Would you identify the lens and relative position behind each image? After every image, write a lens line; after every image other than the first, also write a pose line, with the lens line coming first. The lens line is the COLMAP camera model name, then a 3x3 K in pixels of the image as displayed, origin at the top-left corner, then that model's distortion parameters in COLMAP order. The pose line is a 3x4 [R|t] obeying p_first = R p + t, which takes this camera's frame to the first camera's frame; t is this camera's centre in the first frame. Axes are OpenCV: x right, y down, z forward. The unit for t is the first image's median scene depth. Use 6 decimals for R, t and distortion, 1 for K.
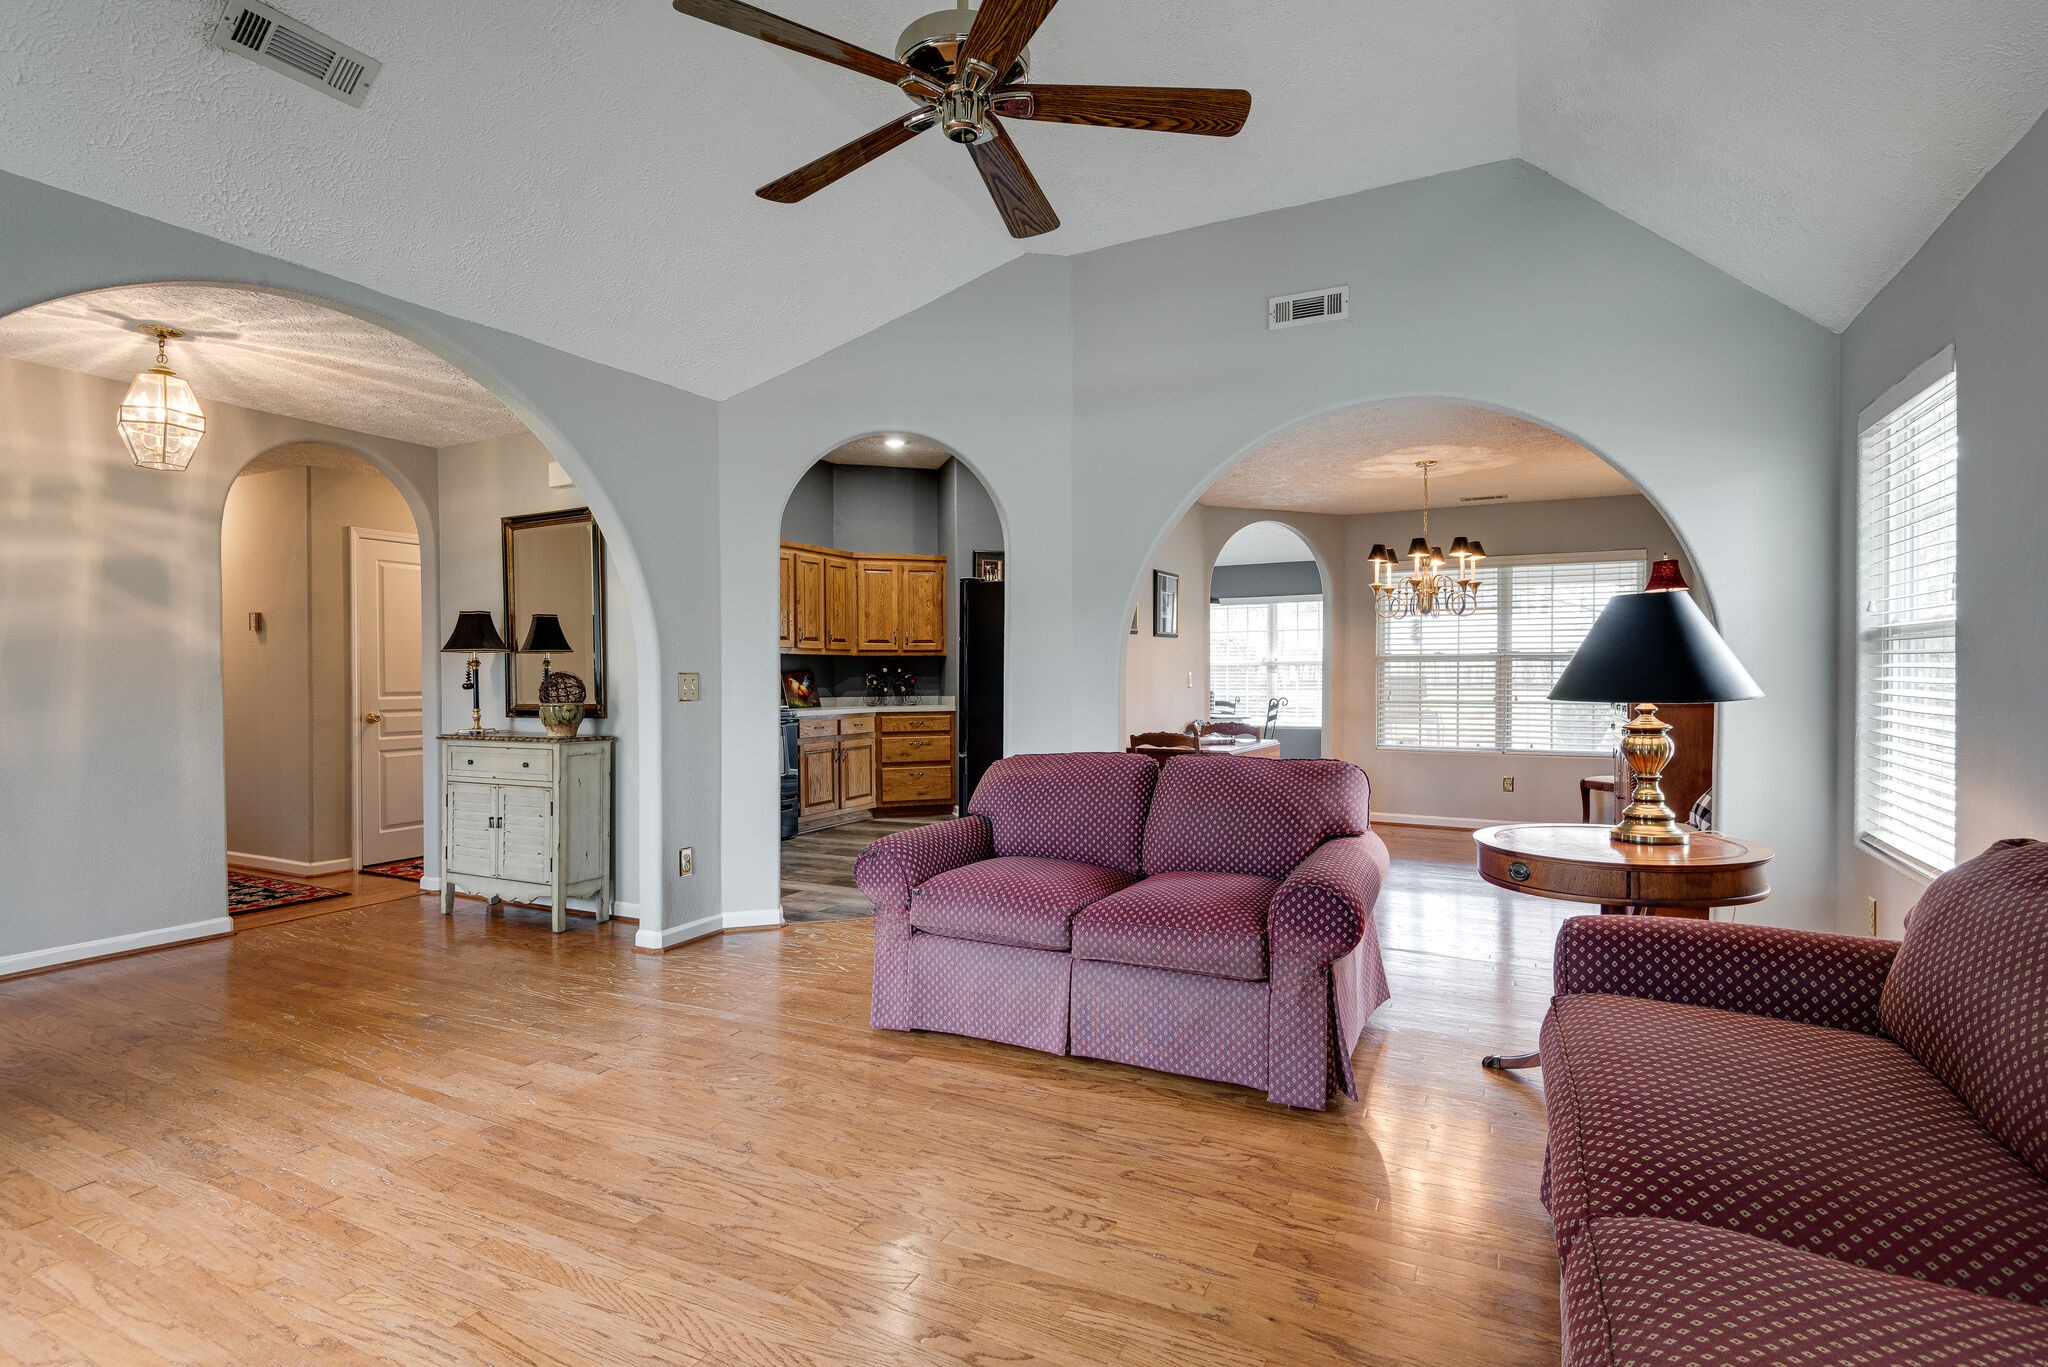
lens RADIAL K [[1001.8, 0, 1024.0], [0, 1001.8, 683.5], [0, 0, 1]] dist [0.000158, 0.000104]
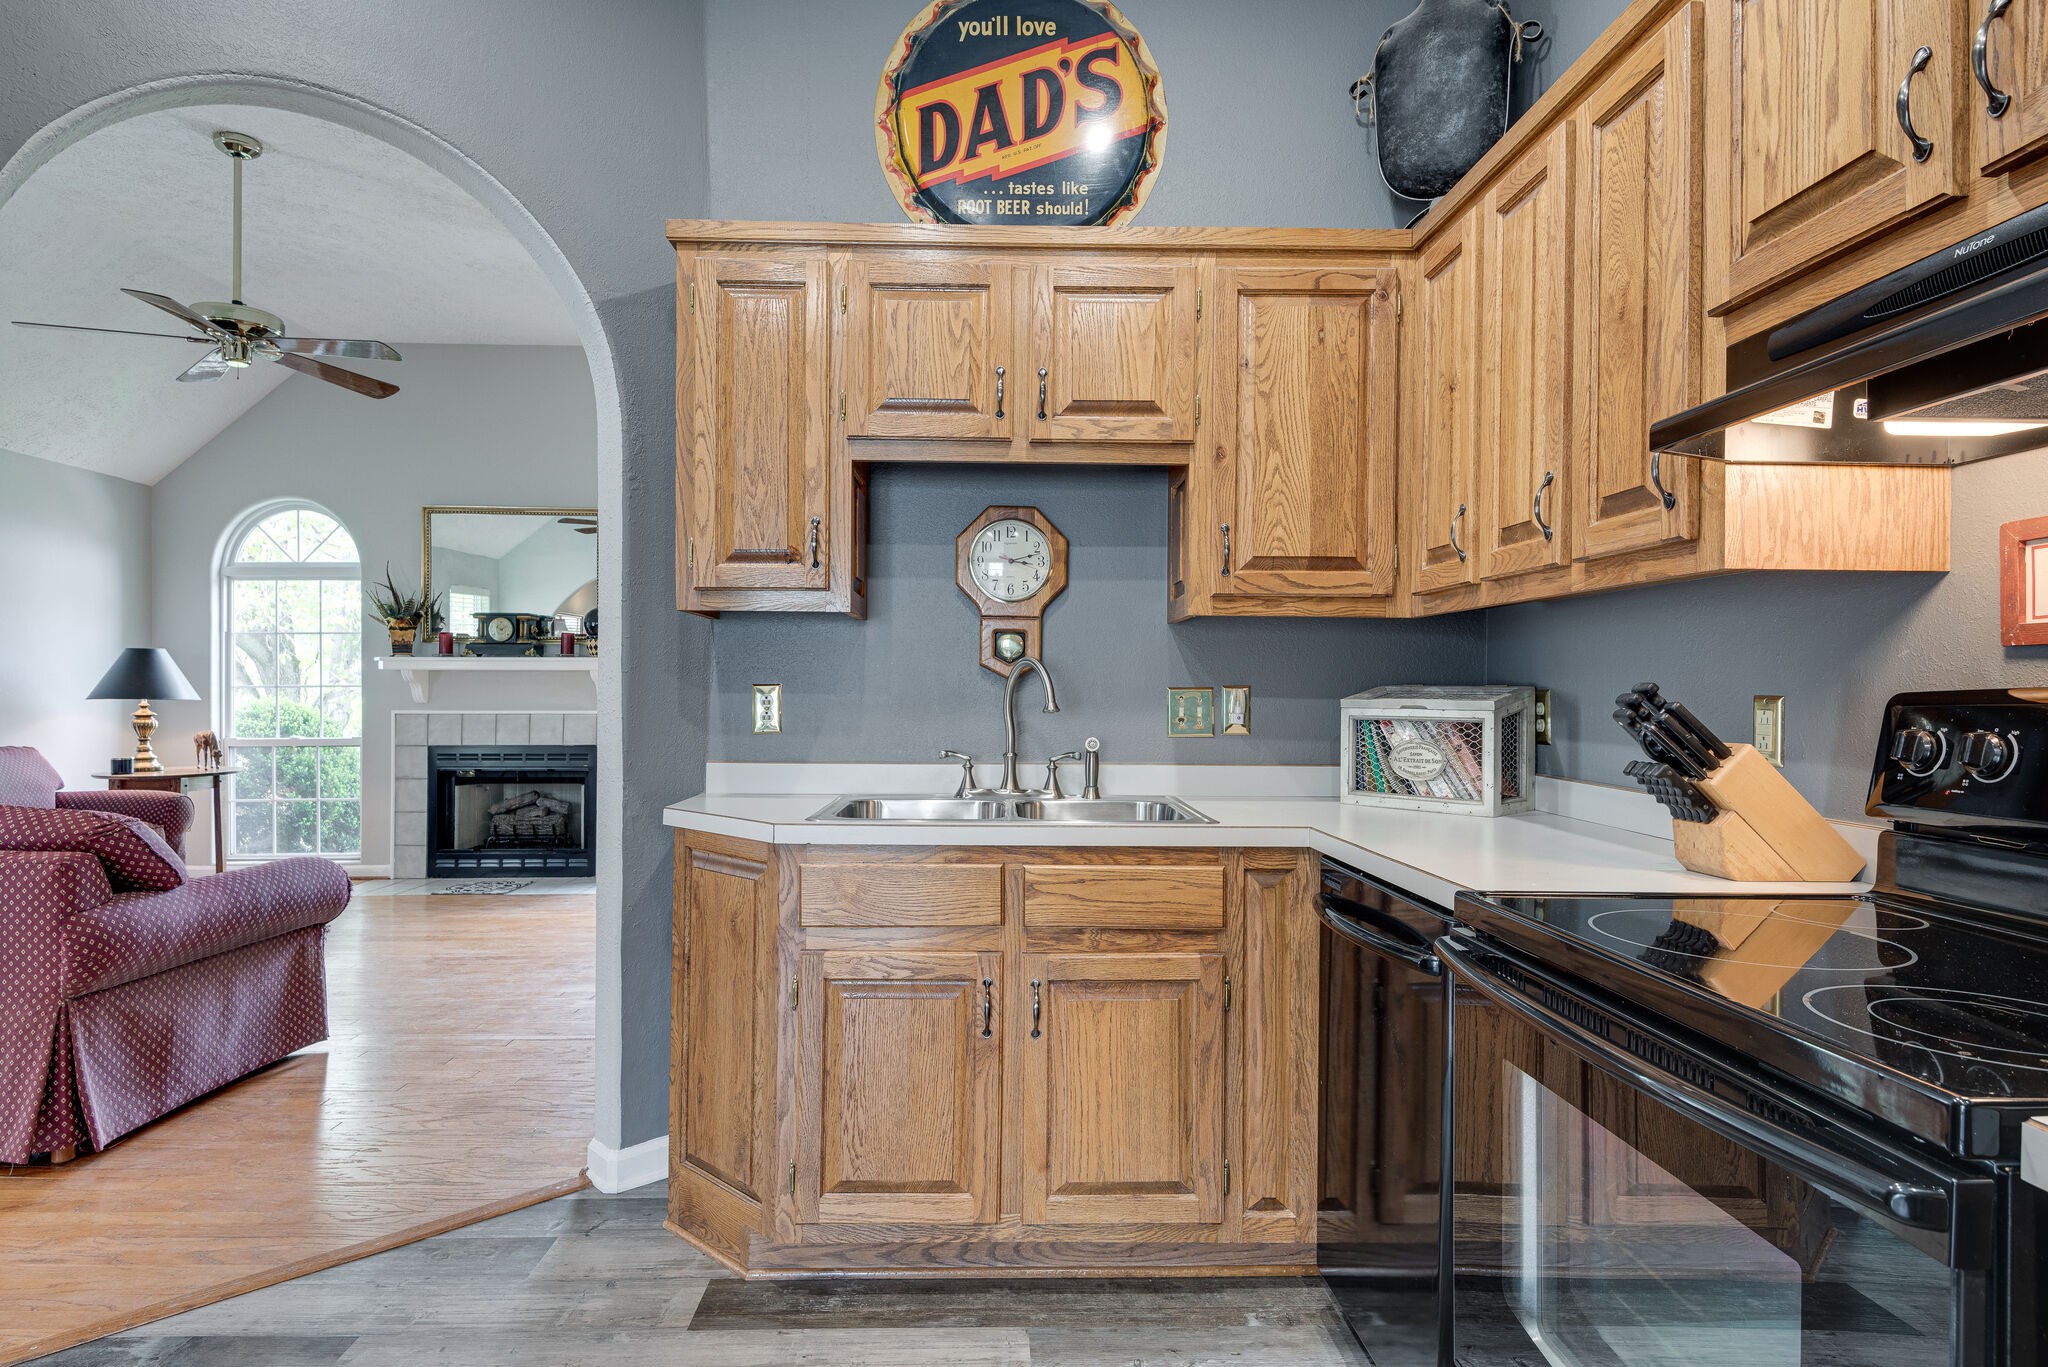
lens RADIAL K [[1001.8, 0, 1024.0], [0, 1001.8, 683.5], [0, 0, 1]] dist [0.000158, 0.000104]
pose [[-0.873345, -0.005299, -0.487073, 0.111046], [-0.009491, 0.999936, 0.006139, -0.041568], [0.487010, 0.009984, -0.873339, 3.465596]]
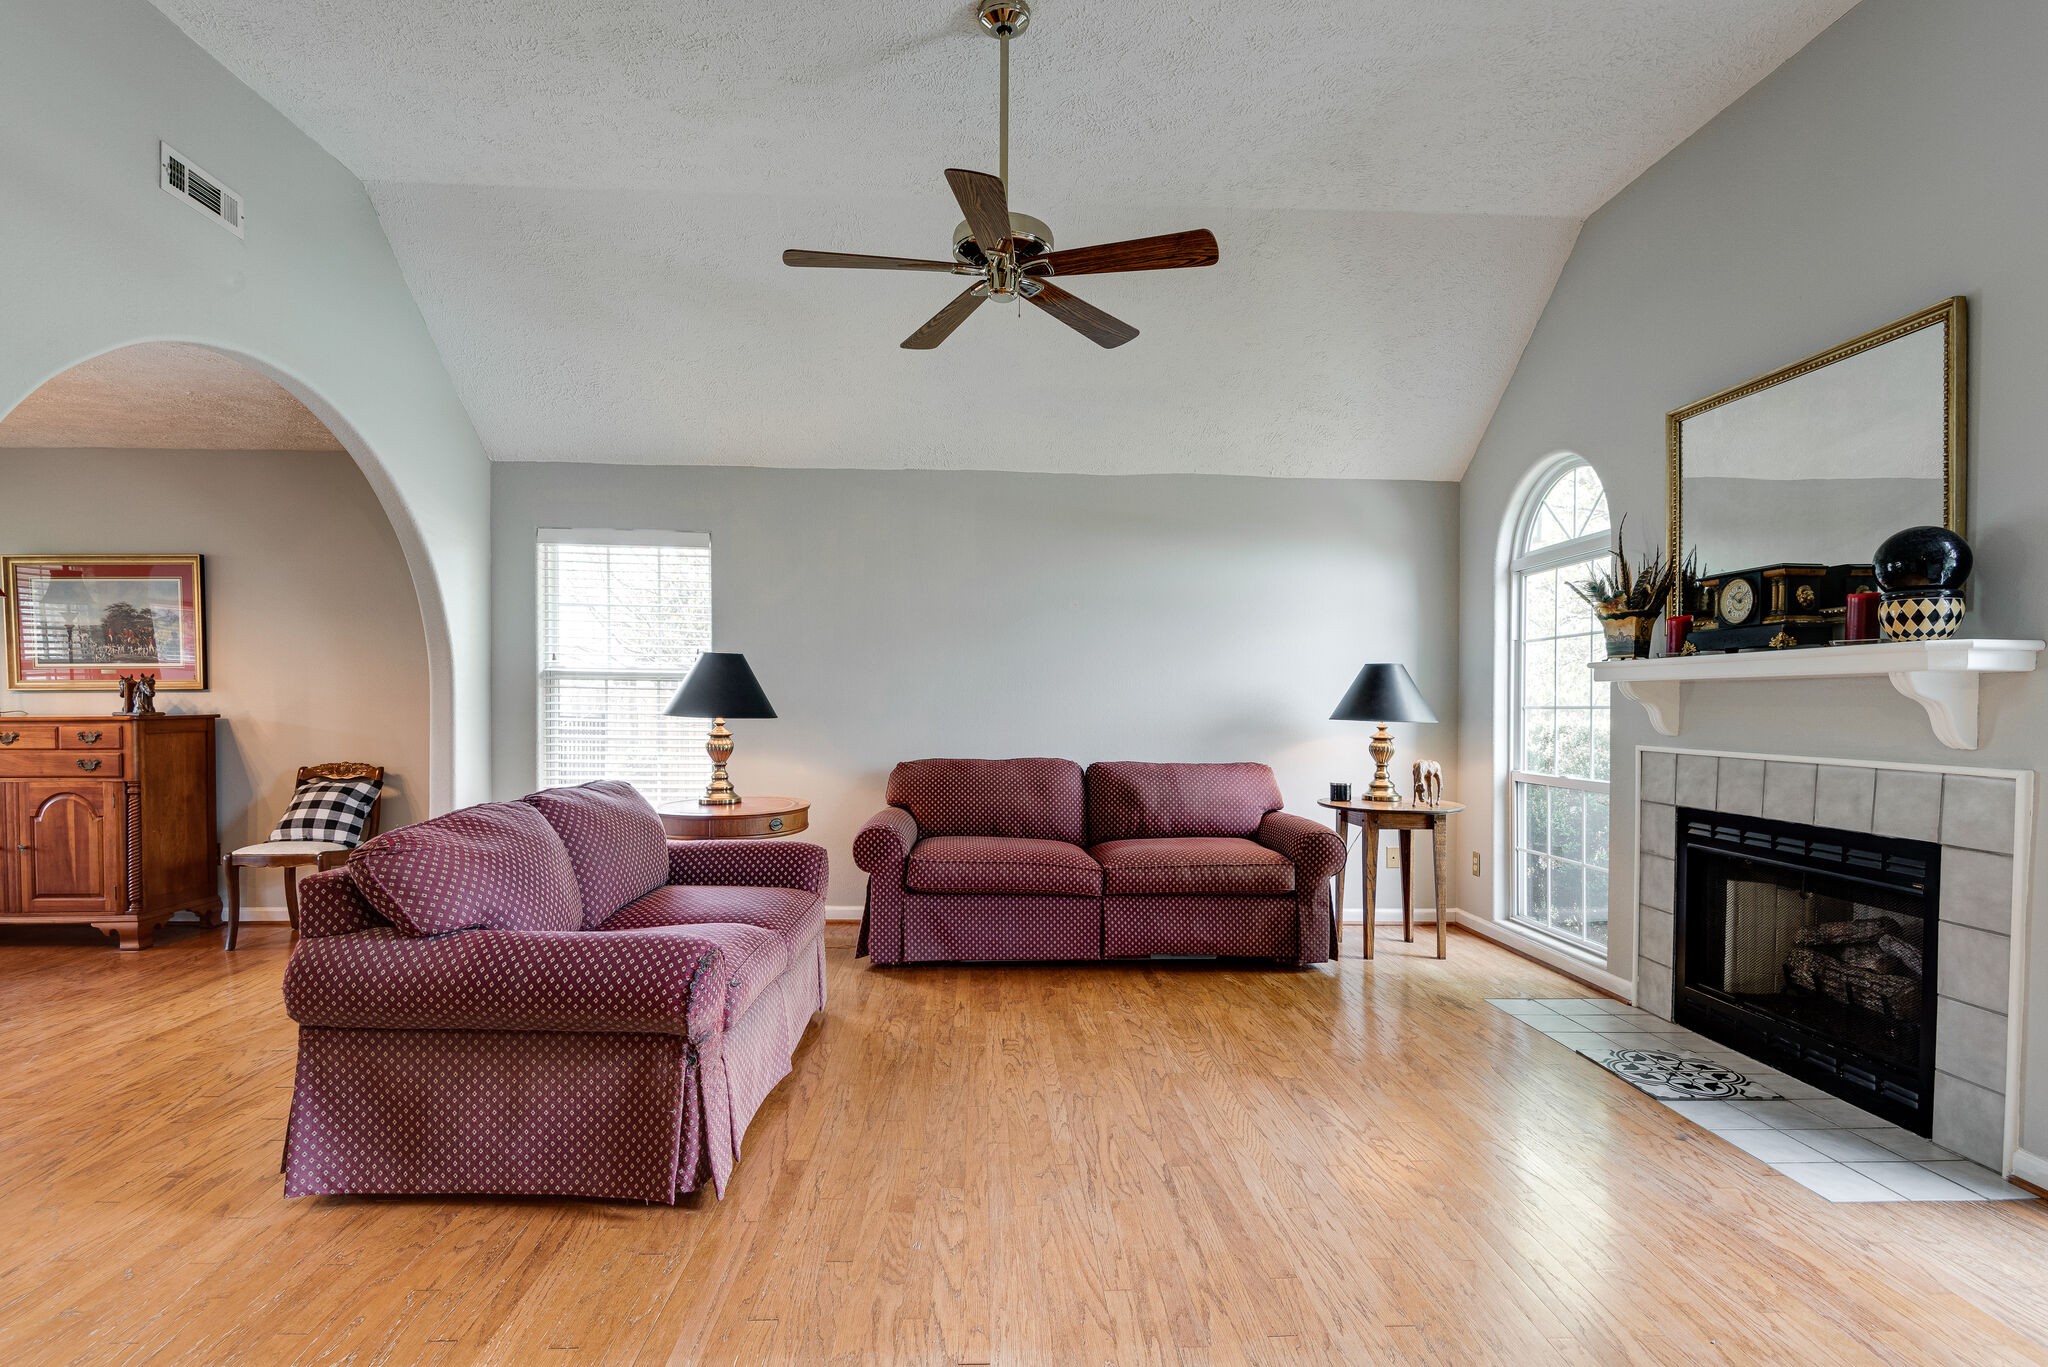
lens RADIAL K [[975.5, 0, 1018.4], [0, 975.5, 709.1], [0, 0, 1]] dist [-0.000213, 0.000023]
pose [[-0.492944, -0.011887, 0.869980, -1.023451], [0.002478, 0.999883, 0.015066, -0.019838], [-0.870057, 0.009583, -0.492857, 1.382808]]
